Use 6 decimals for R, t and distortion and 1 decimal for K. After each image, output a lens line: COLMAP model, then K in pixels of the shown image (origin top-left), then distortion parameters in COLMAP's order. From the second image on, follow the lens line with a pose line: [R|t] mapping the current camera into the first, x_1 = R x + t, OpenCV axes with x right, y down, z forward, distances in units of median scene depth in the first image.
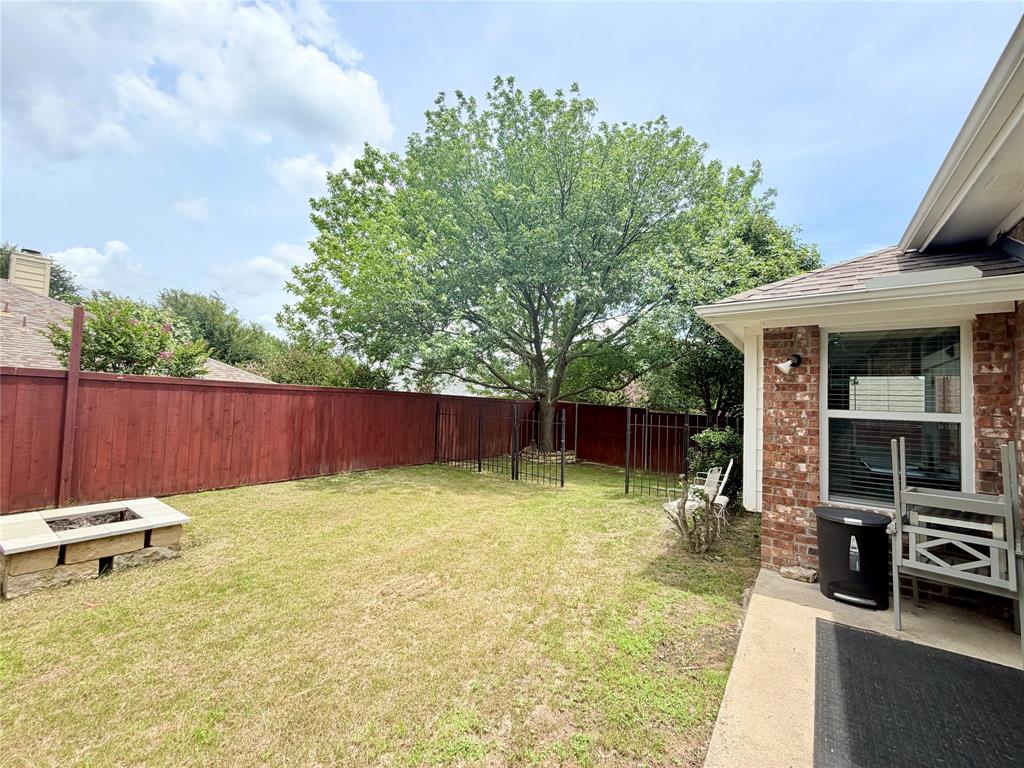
lens RADIAL K [[407.8, 0, 508.2], [0, 407.8, 381.8], [0, 0, 1]] dist [0.002507, -0.000582]
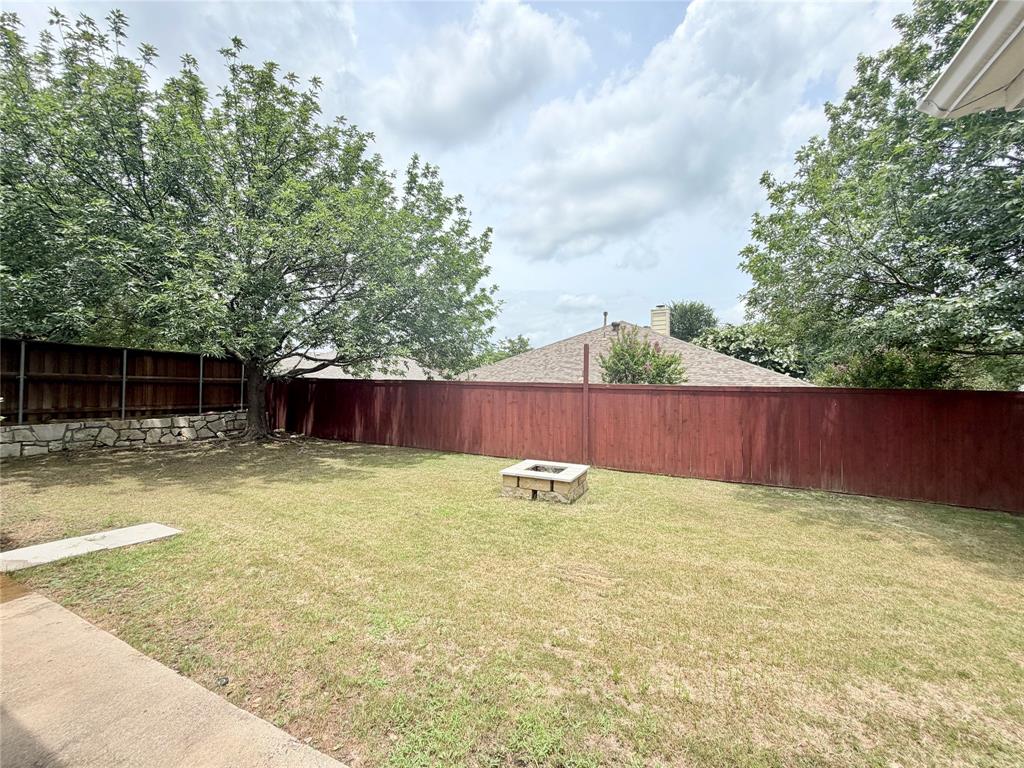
lens RADIAL K [[407.8, 0, 509.1], [0, 407.8, 383.7], [0, 0, 1]] dist [0.002507, -0.000582]
pose [[0.181335, -0.052503, -0.982019, 0.496882], [0.037219, 0.998225, -0.046497, 0.040593], [0.982717, -0.028118, 0.182967, 0.414641]]
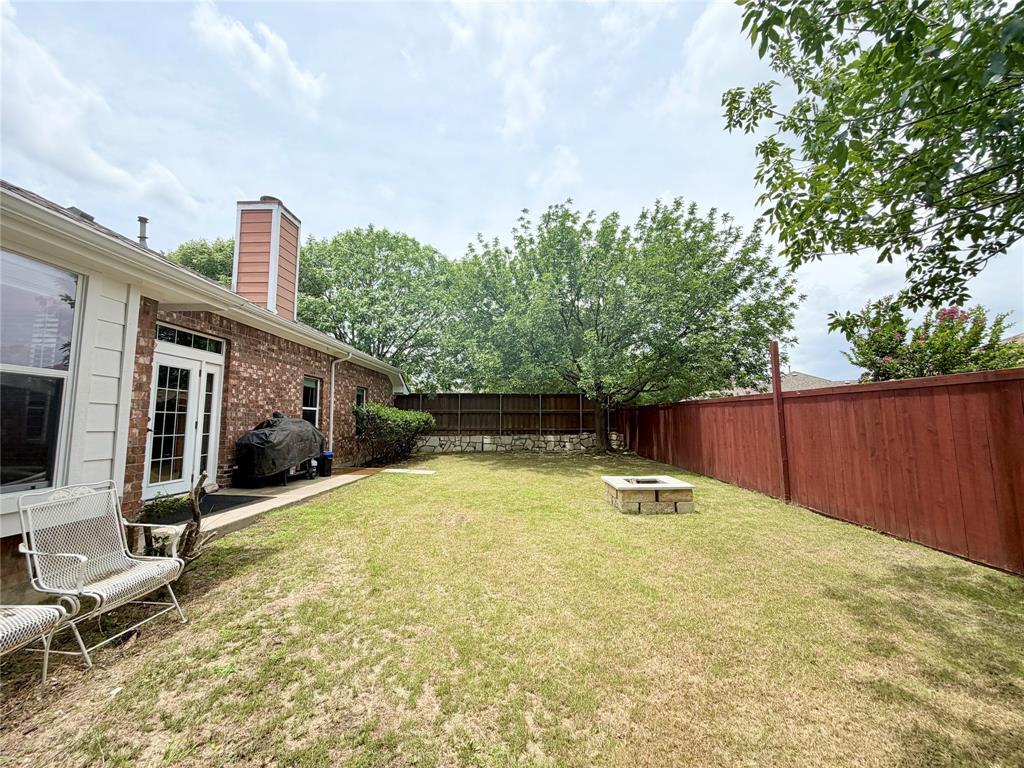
lens RADIAL K [[407.8, 0, 510.3], [0, 407.8, 381.5], [0, 0, 1]] dist [0.002507, -0.000582]
pose [[-0.819966, -0.090268, -0.565250, 0.337104], [-0.000113, 0.987513, -0.157538, 0.144430], [0.572412, -0.129112, -0.809737, 1.602820]]
